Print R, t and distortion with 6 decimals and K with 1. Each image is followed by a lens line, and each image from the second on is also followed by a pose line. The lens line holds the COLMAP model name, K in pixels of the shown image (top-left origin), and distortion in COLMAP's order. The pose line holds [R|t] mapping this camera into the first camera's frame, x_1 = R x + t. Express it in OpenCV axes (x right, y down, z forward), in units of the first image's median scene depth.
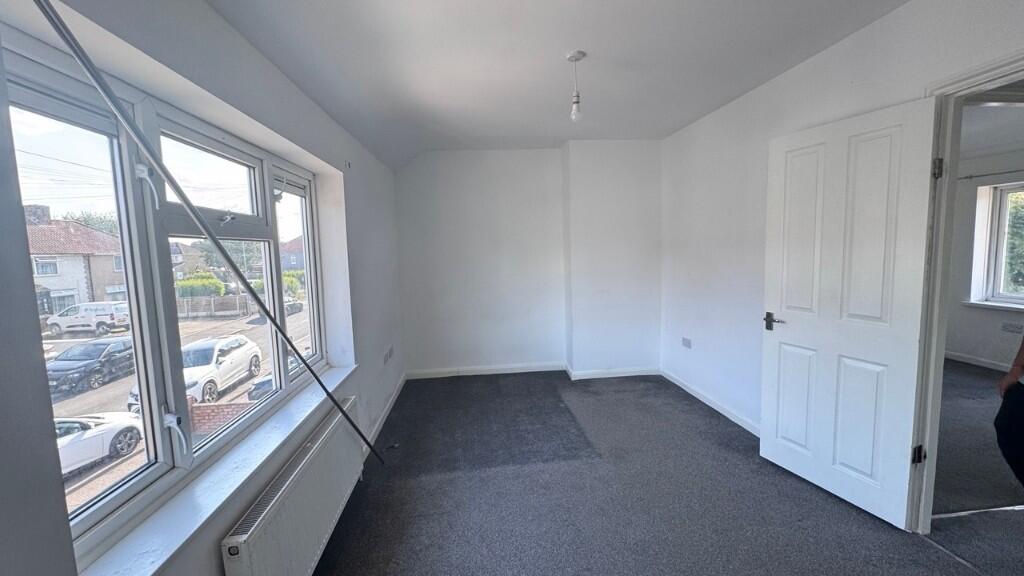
lens RADIAL K [[408.5, 0, 510.3], [0, 408.5, 288.4], [0, 0, 1]] dist [-0.002723, 0.000265]
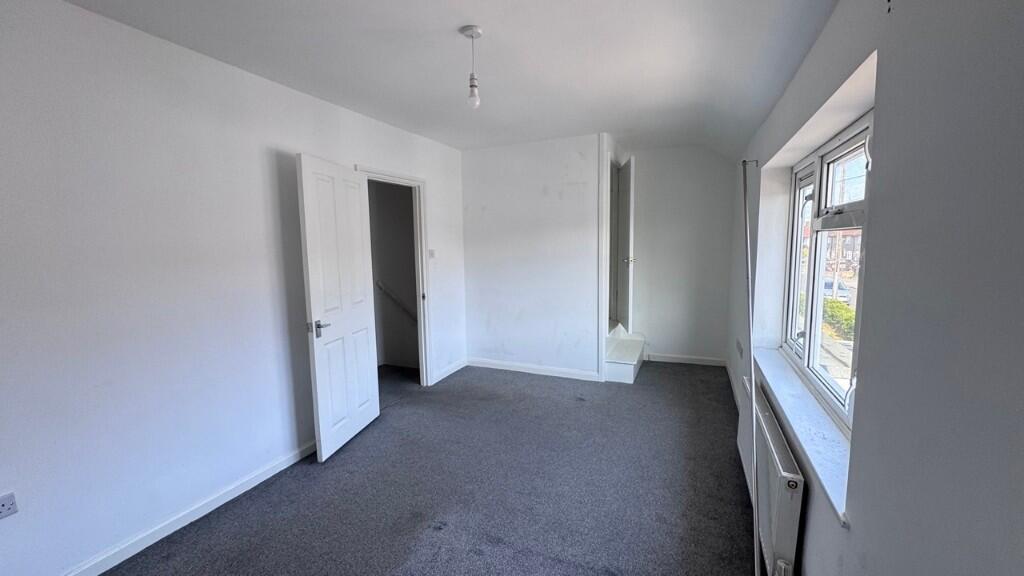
lens RADIAL K [[408.5, 0, 510.3], [0, 408.5, 288.4], [0, 0, 1]] dist [-0.002723, 0.000265]
pose [[-0.868300, -0.010999, 0.495917, -0.363479], [0.088851, 0.980136, 0.177308, -0.182708], [-0.488016, 0.198019, -0.850076, 1.757836]]
